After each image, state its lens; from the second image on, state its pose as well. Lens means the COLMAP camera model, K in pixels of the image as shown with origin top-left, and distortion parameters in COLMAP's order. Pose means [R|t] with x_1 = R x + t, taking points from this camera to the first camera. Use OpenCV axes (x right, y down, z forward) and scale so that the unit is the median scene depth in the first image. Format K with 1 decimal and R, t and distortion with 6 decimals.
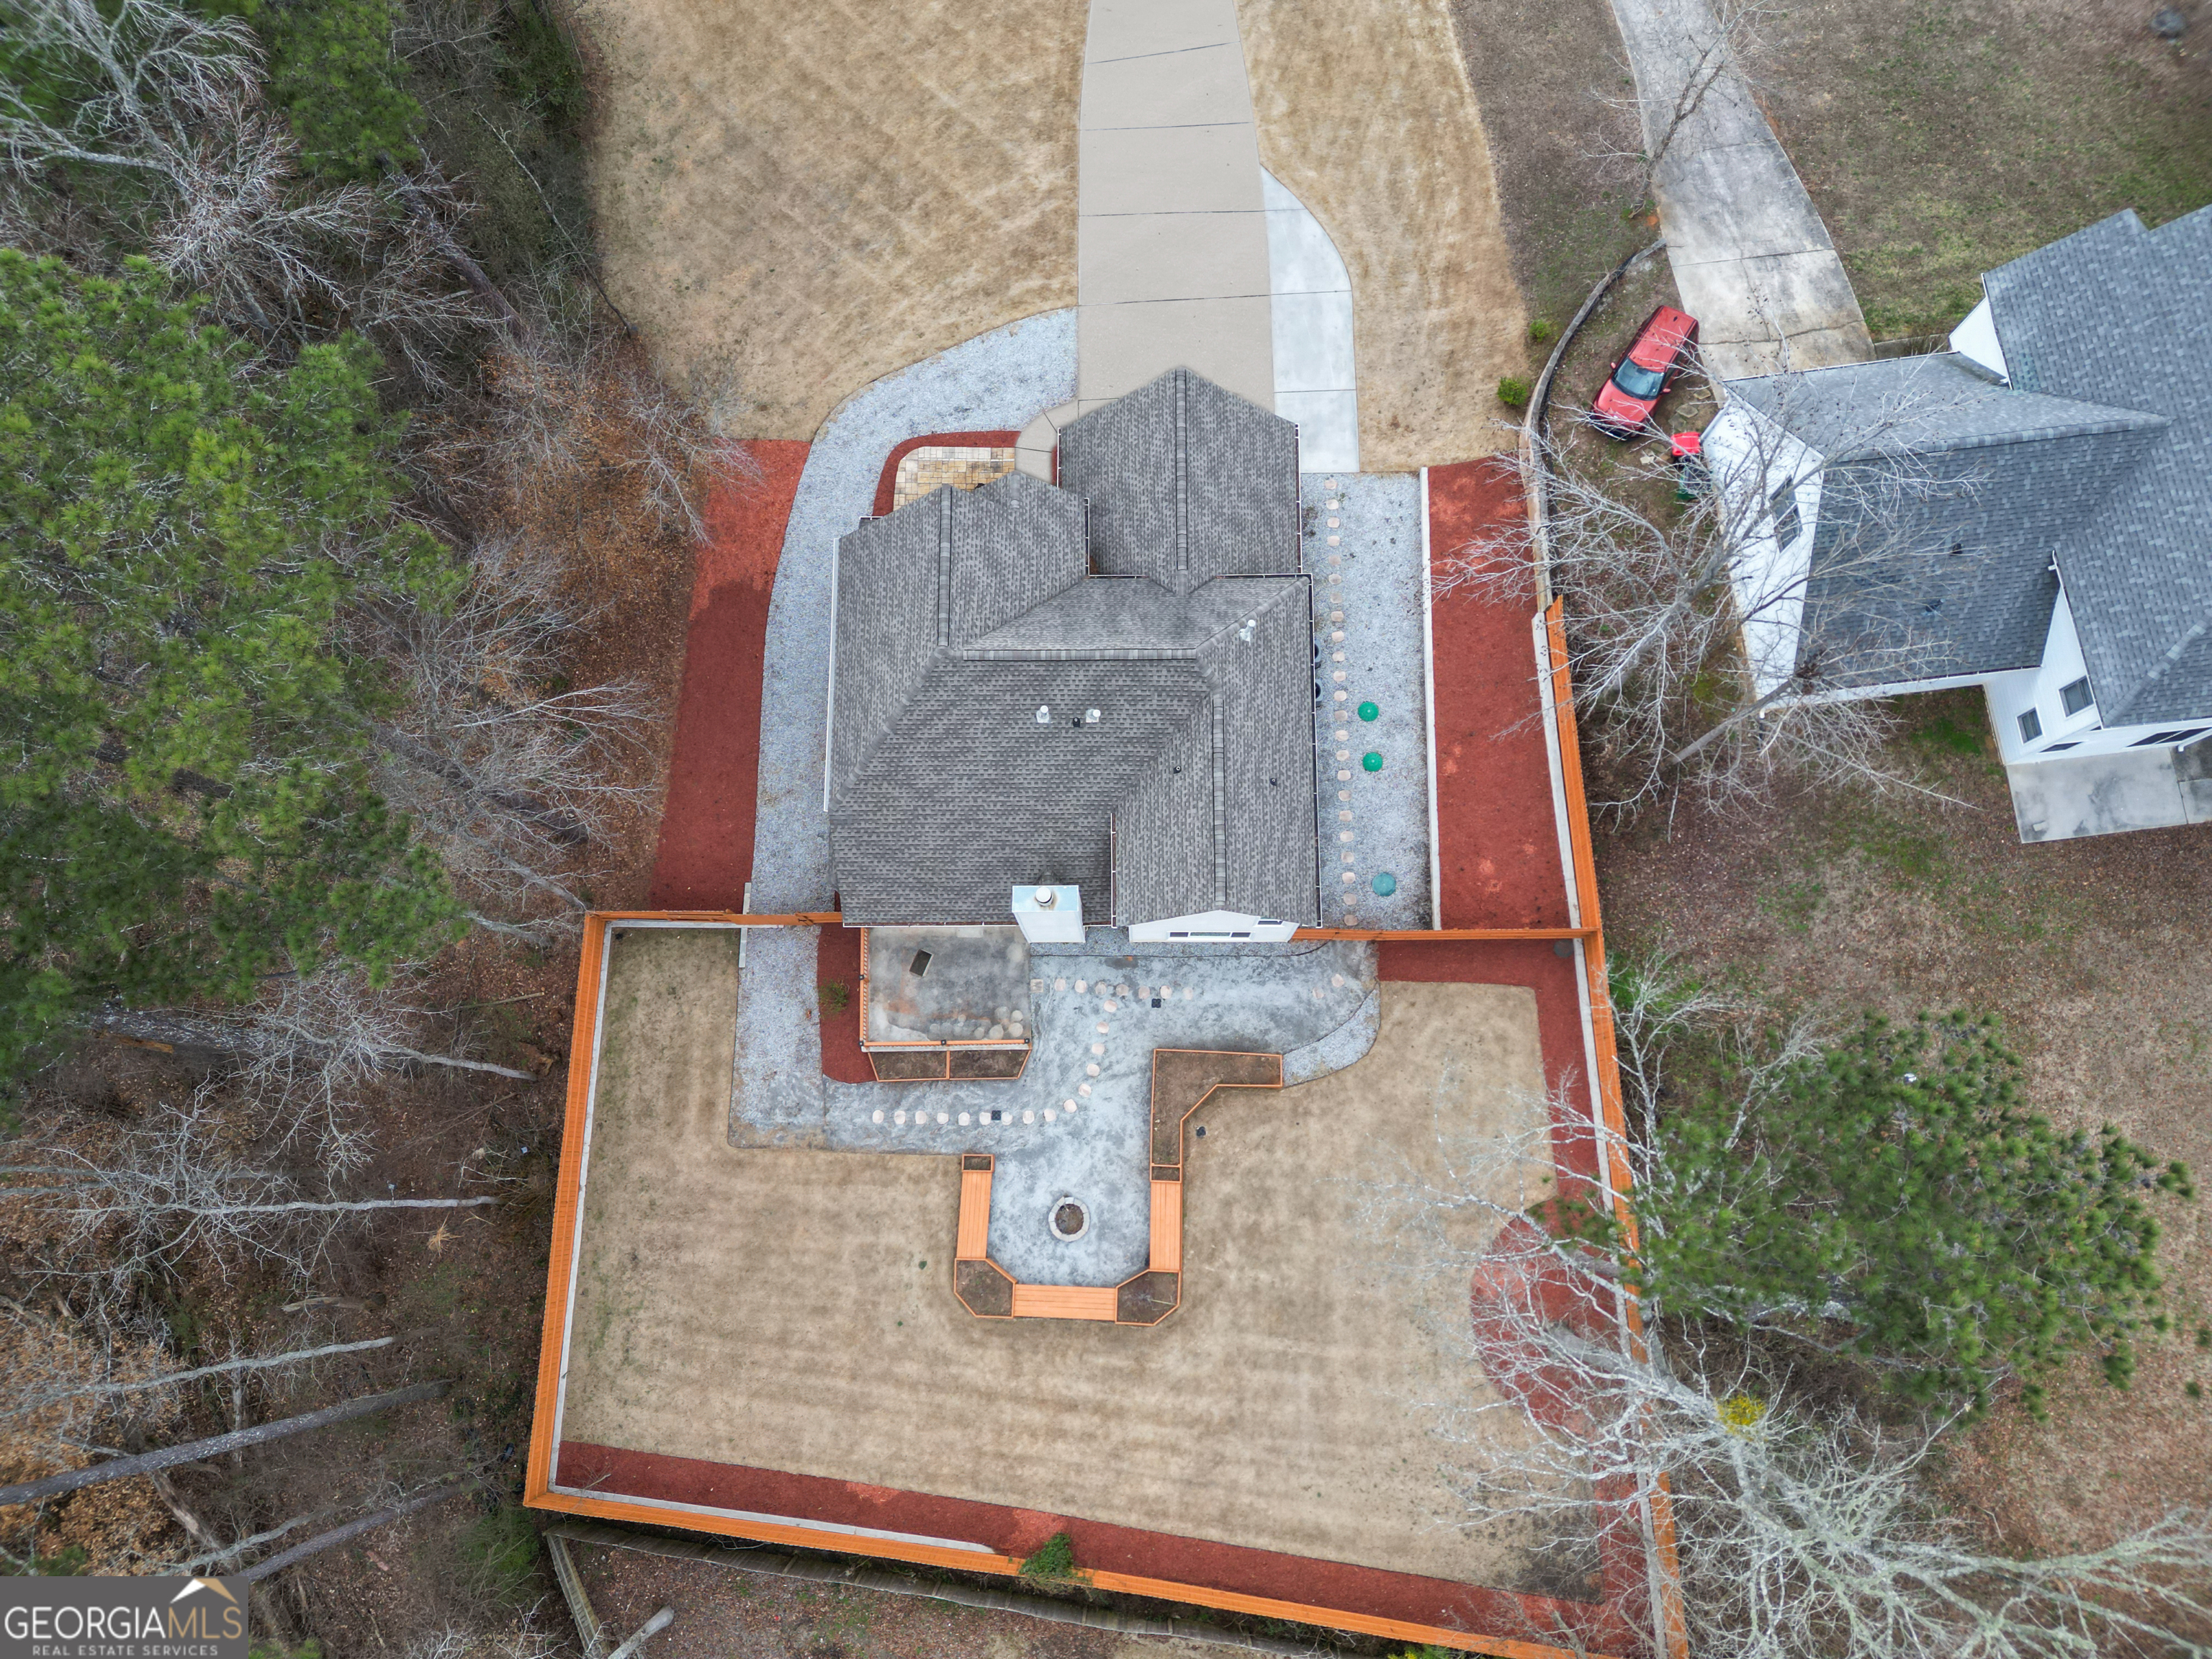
lens RADIAL K [[1530.7, 0, 1106.0], [0, 1530.7, 829.5], [0, 0, 1]] dist [0.098735, -0.114444]
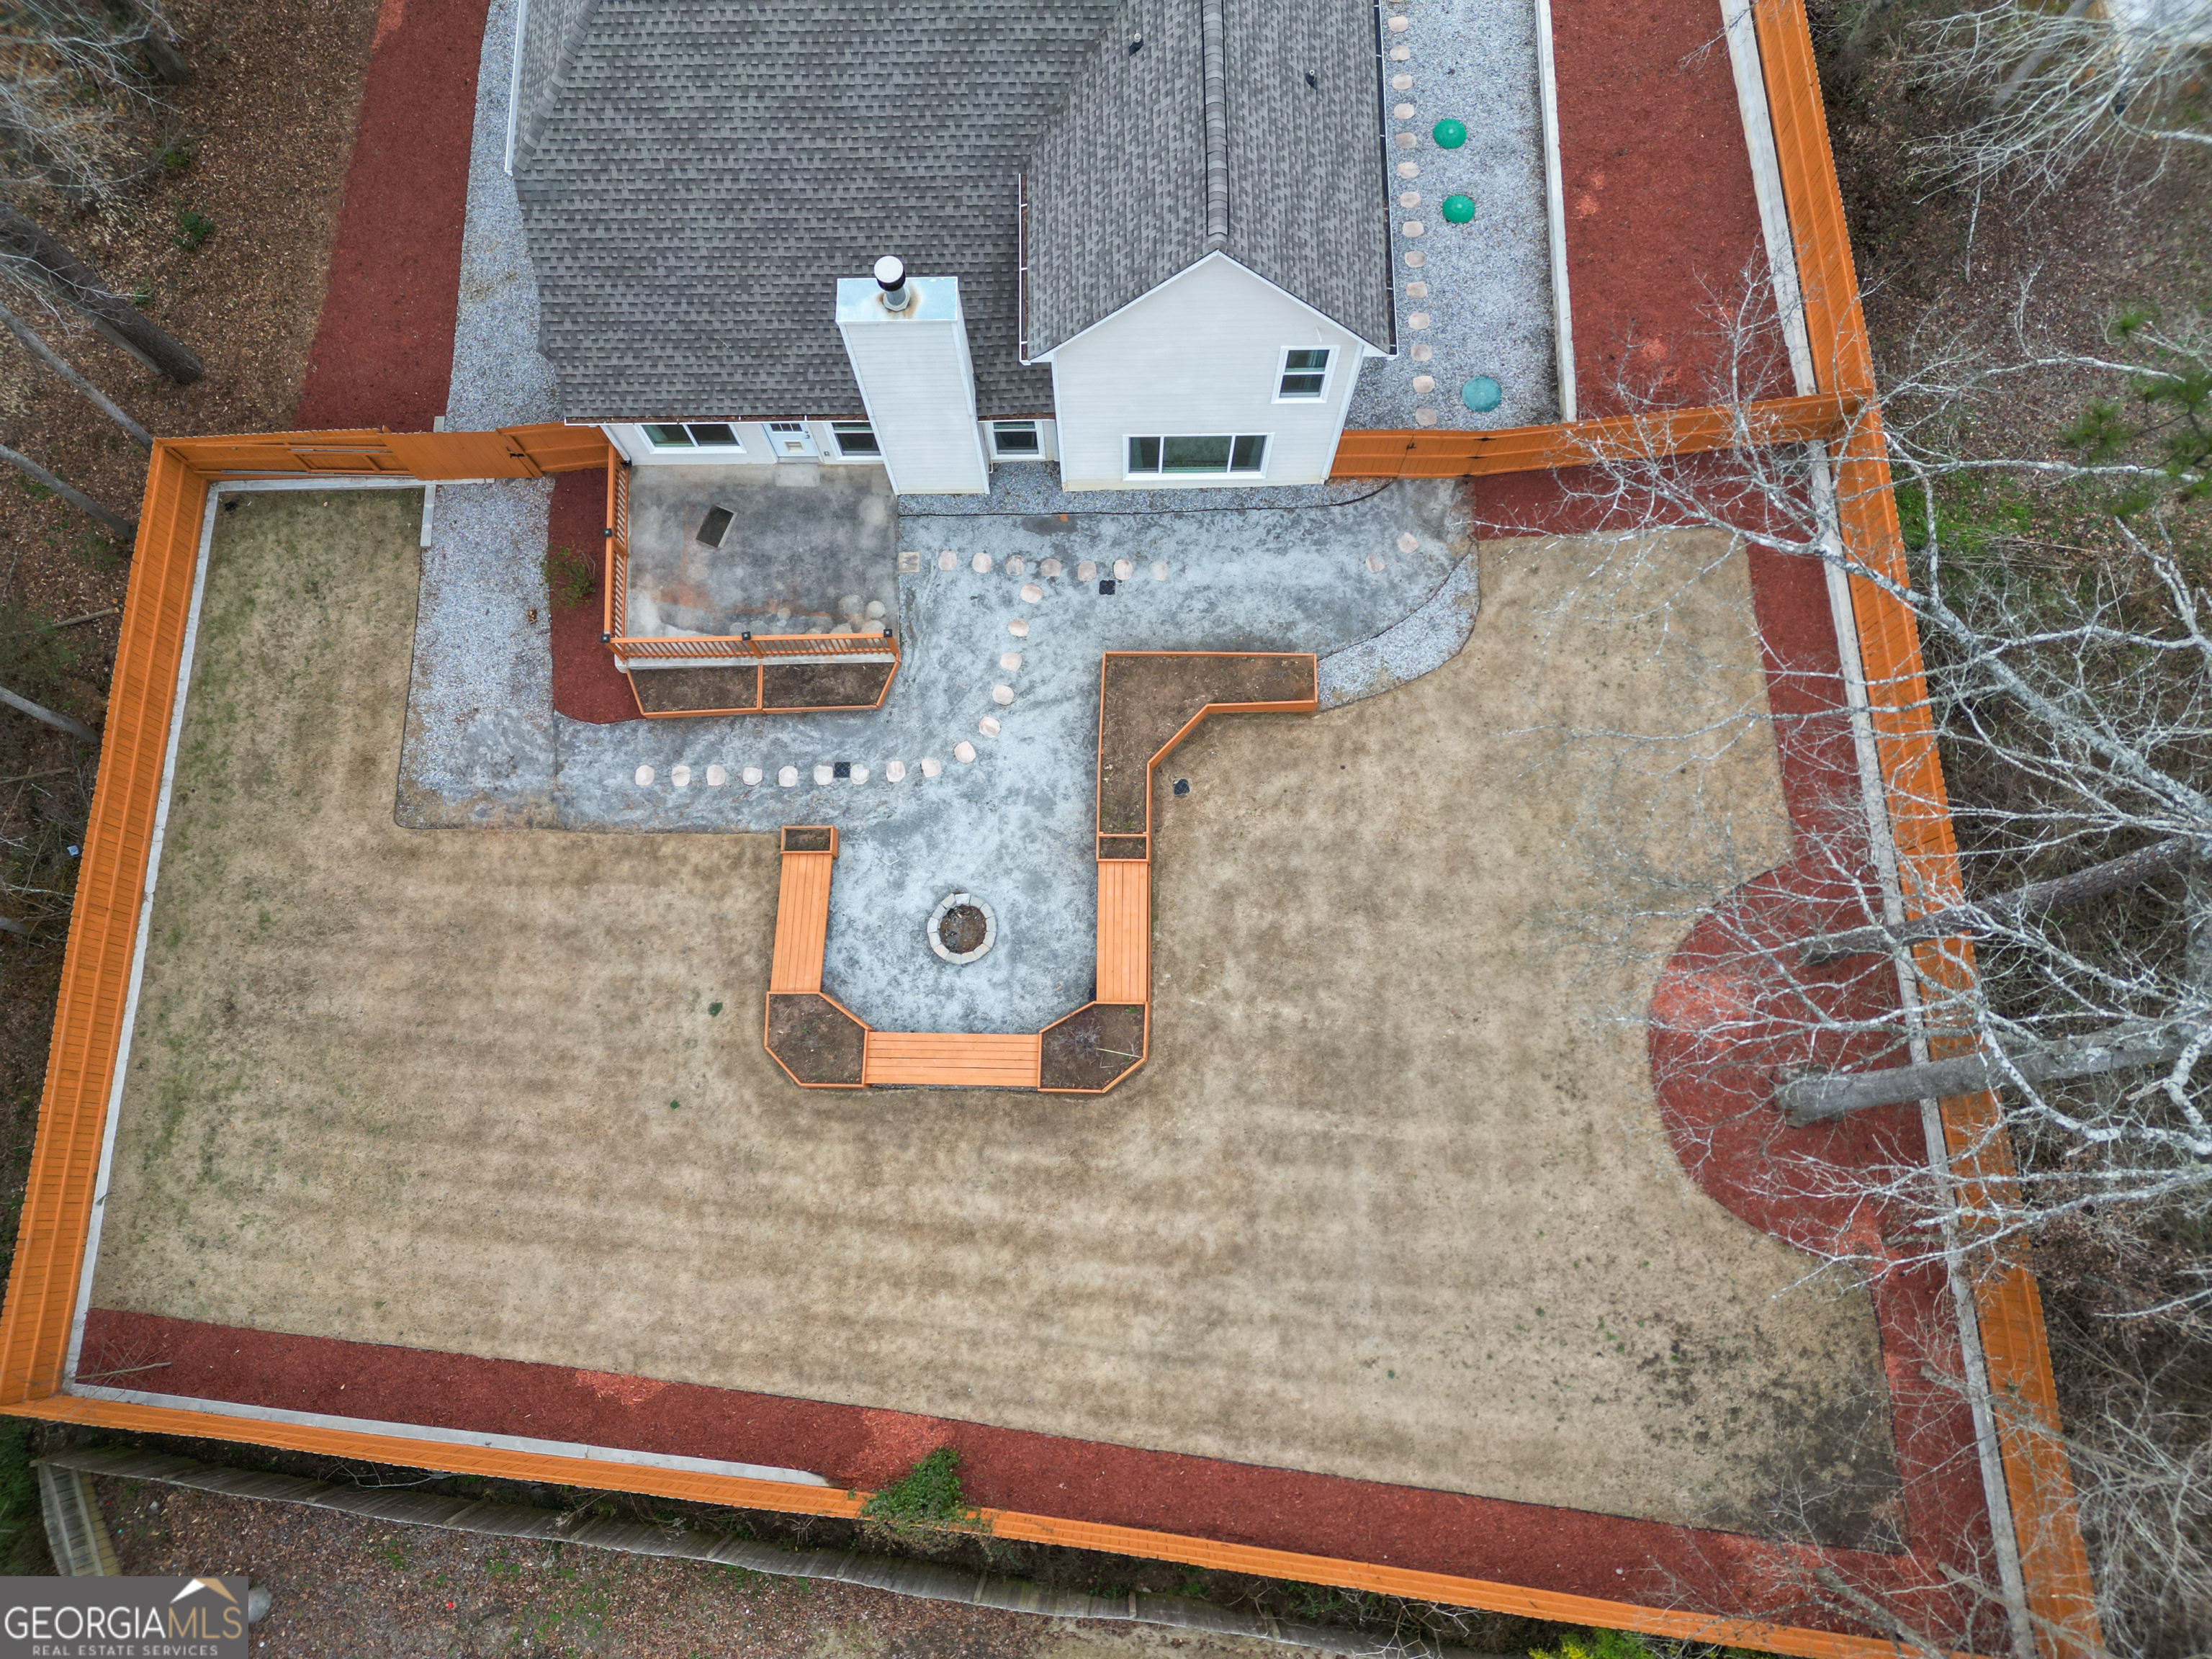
lens RADIAL K [[1548.4, 0, 1106.0], [0, 1548.4, 829.5], [0, 0, 1]] dist [0.098387, -0.112929]
pose [[0.999908, -0.007031, 0.011600, 0.025032], [0.007202, 0.999865, -0.014799, 0.221776], [-0.011494, 0.014881, 0.999823, 0.395610]]
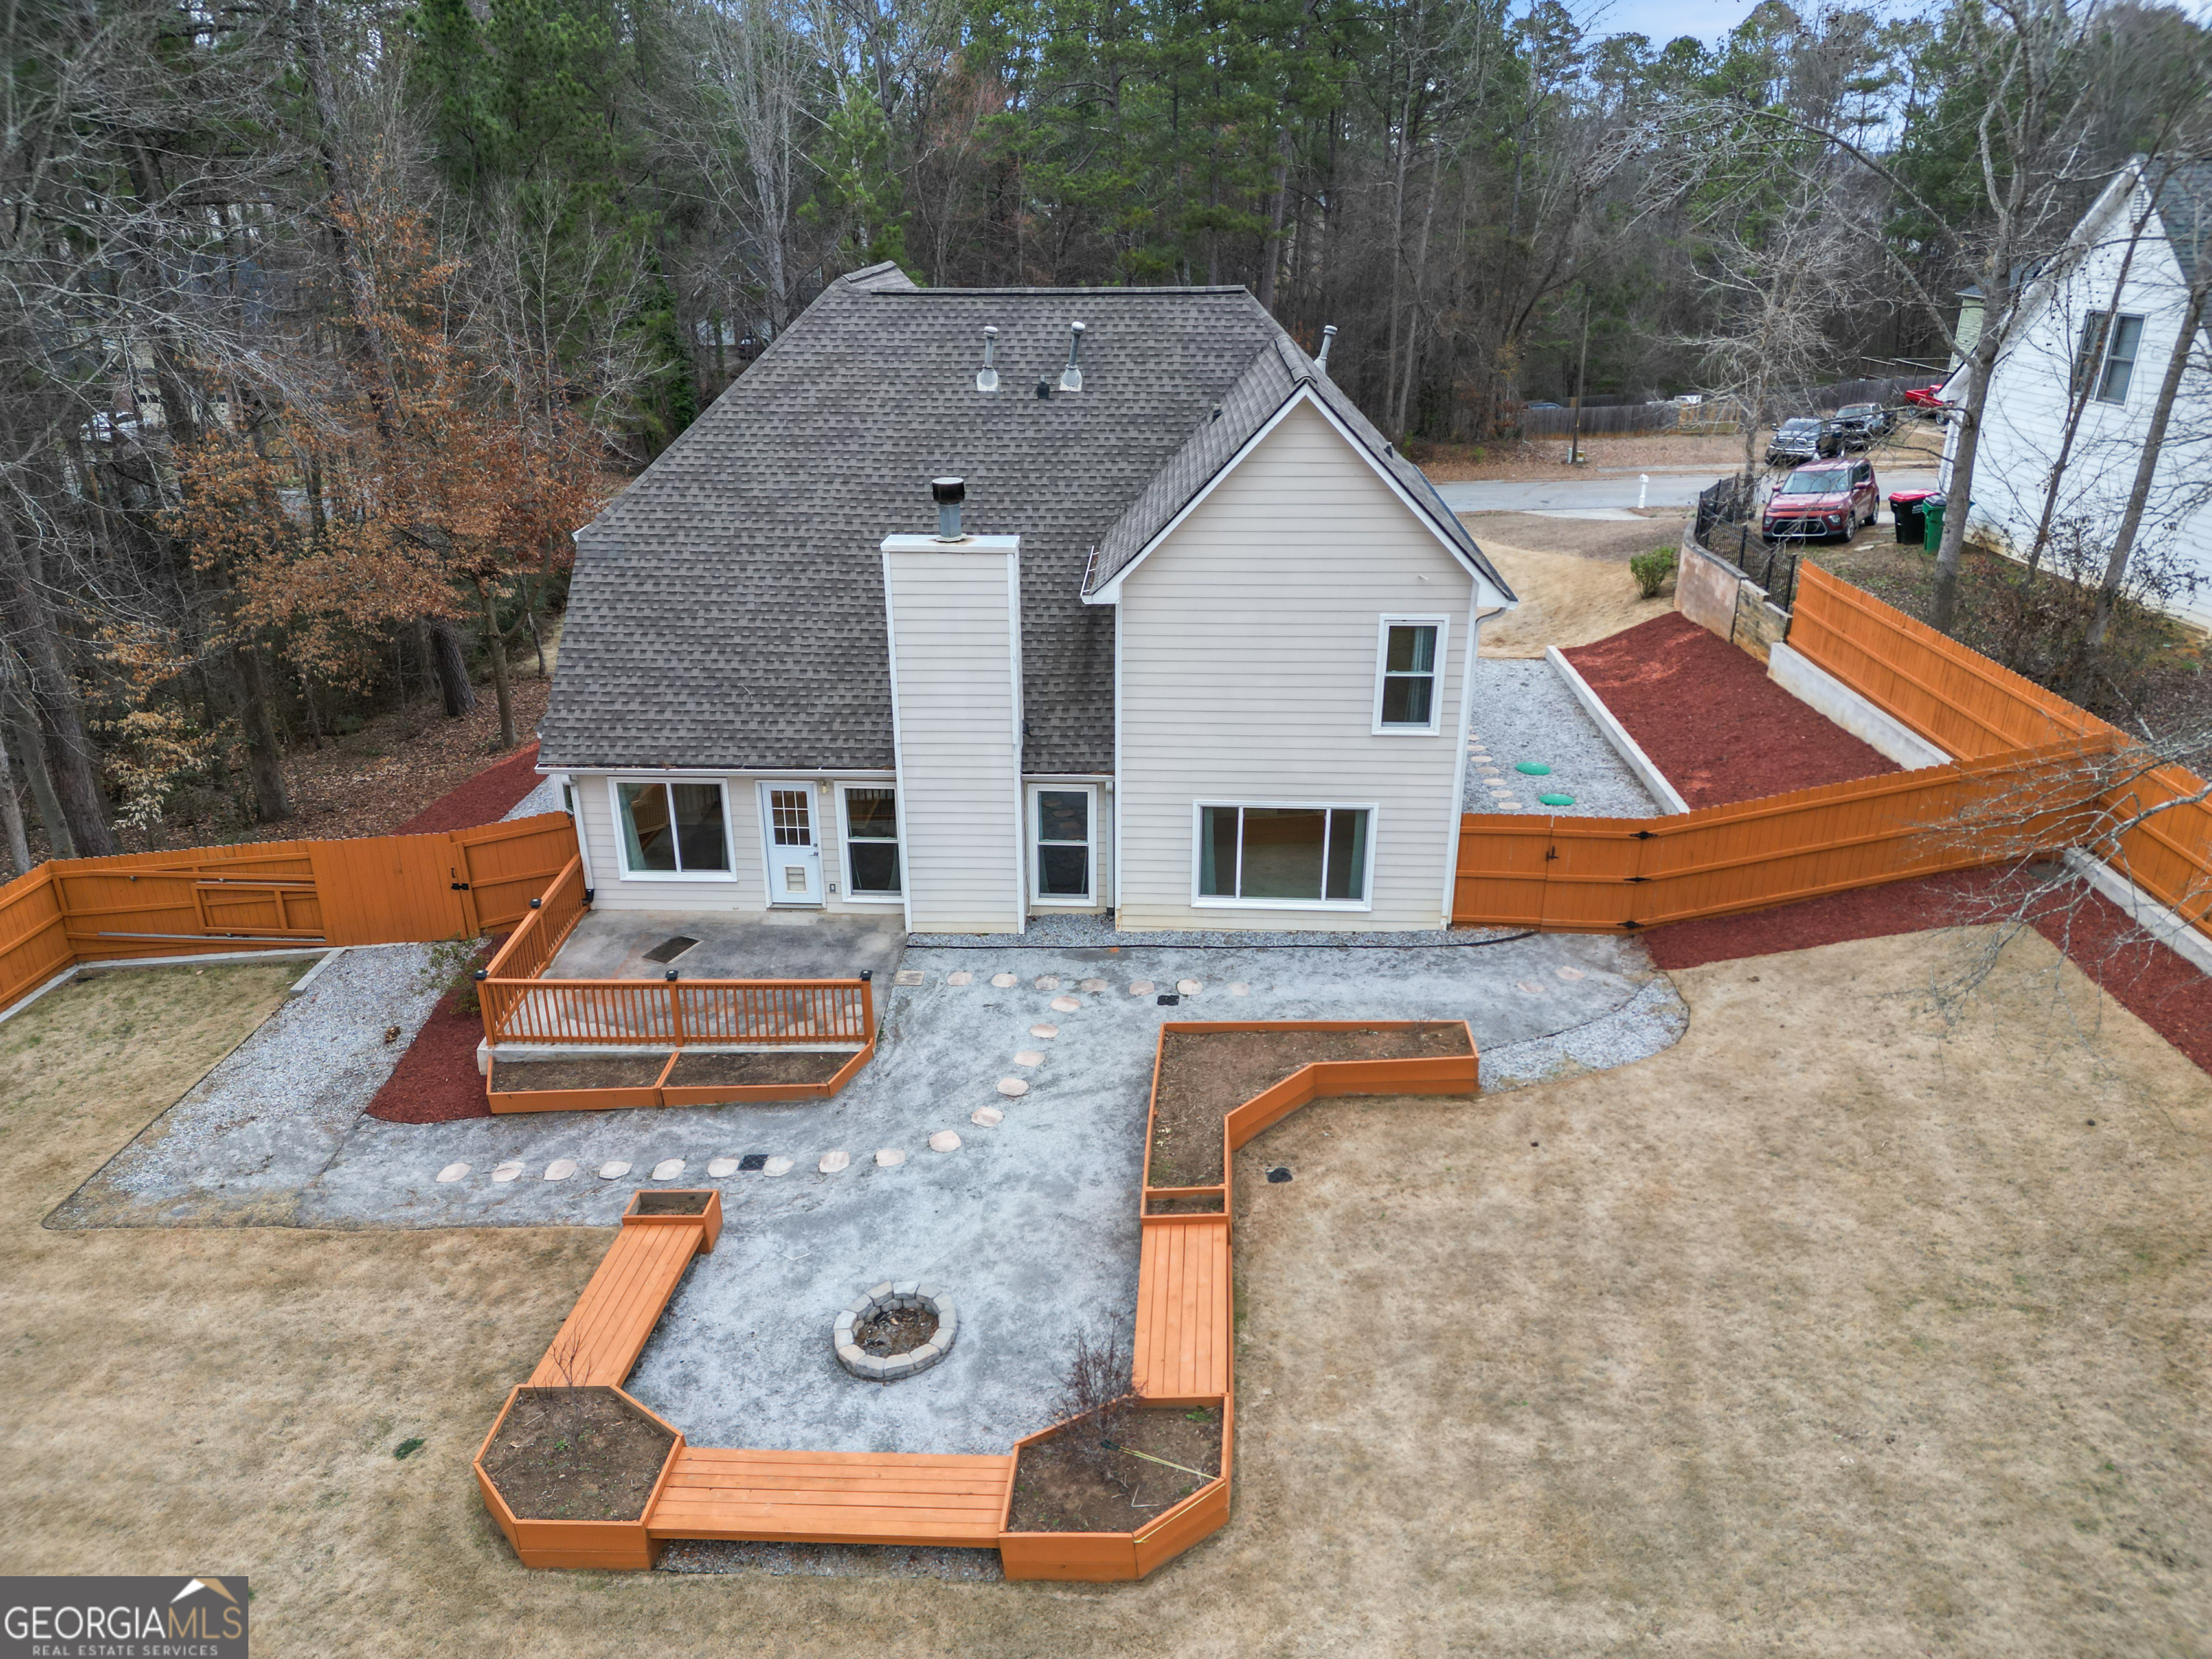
lens RADIAL K [[1530.7, 0, 1106.0], [0, 1530.7, 829.5], [0, 0, 1]] dist [0.098735, -0.114444]
pose [[0.998578, 0.036967, -0.038411, 0.030535], [-0.052728, 0.578708, -0.813828, 0.458124], [-0.007856, 0.814696, 0.579835, 0.709938]]
